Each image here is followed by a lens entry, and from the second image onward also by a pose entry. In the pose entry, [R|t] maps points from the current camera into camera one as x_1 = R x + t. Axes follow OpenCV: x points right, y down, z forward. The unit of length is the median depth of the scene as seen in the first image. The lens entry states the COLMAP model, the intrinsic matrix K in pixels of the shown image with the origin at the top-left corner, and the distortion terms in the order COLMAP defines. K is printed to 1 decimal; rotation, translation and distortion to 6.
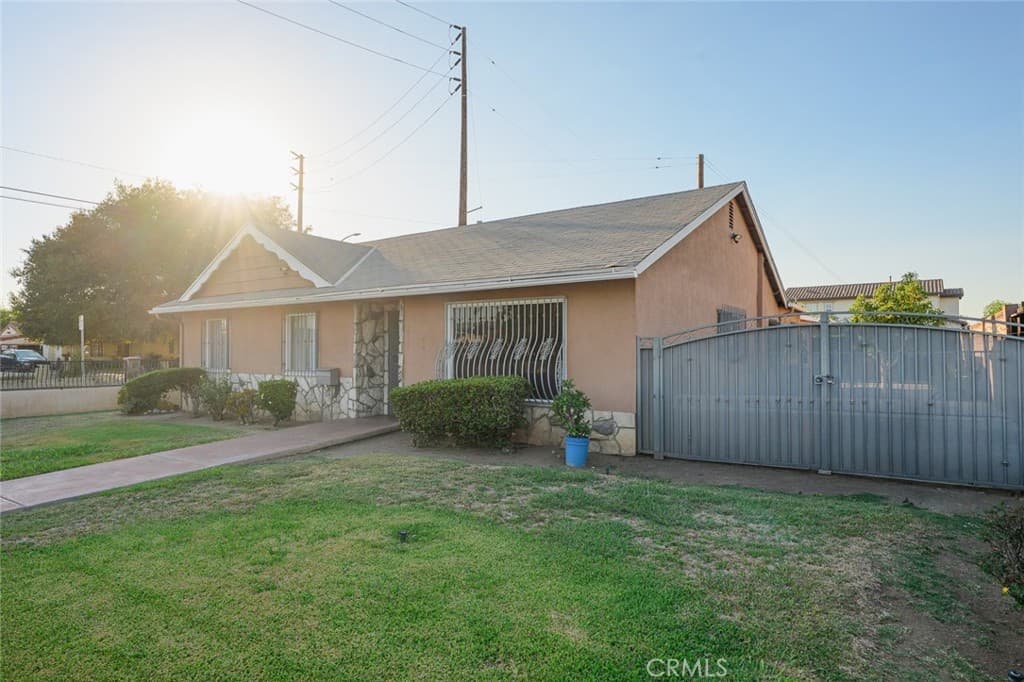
lens RADIAL K [[624.0, 0, 519.2], [0, 624.0, 333.9], [0, 0, 1]] dist [-0.003963, 0.000113]
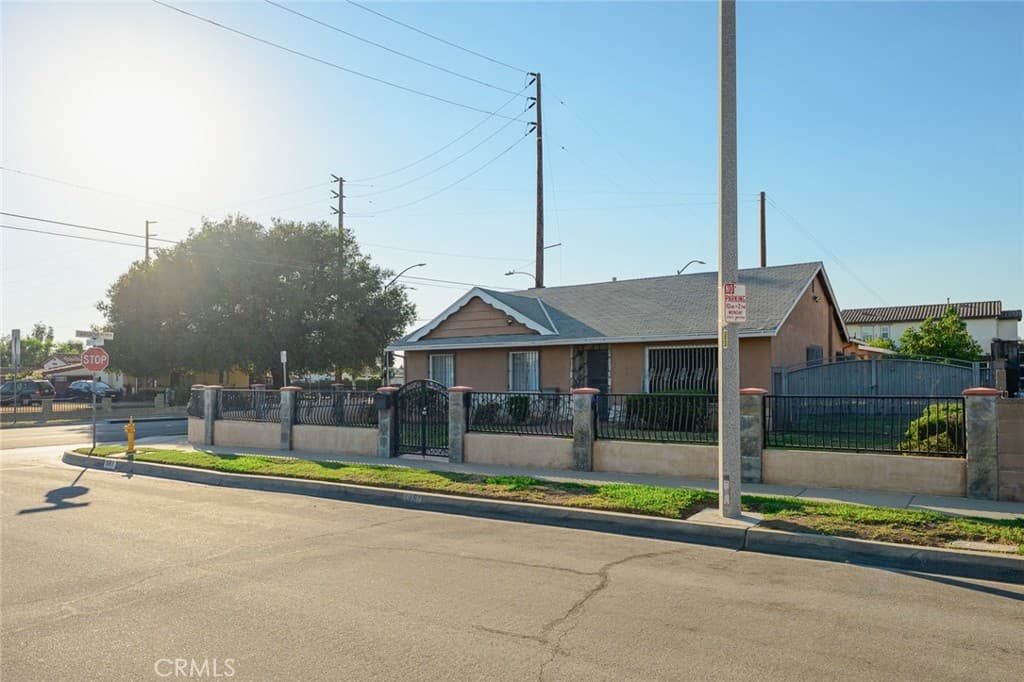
lens RADIAL K [[789.3, 0, 512.9], [0, 789.3, 345.6], [0, 0, 1]] dist [-0.014740, -0.001841]
pose [[0.999870, -0.007697, 0.014150, -0.299821], [0.007935, 0.999827, -0.016834, -0.011872], [-0.014018, 0.016944, 0.999758, -0.643705]]
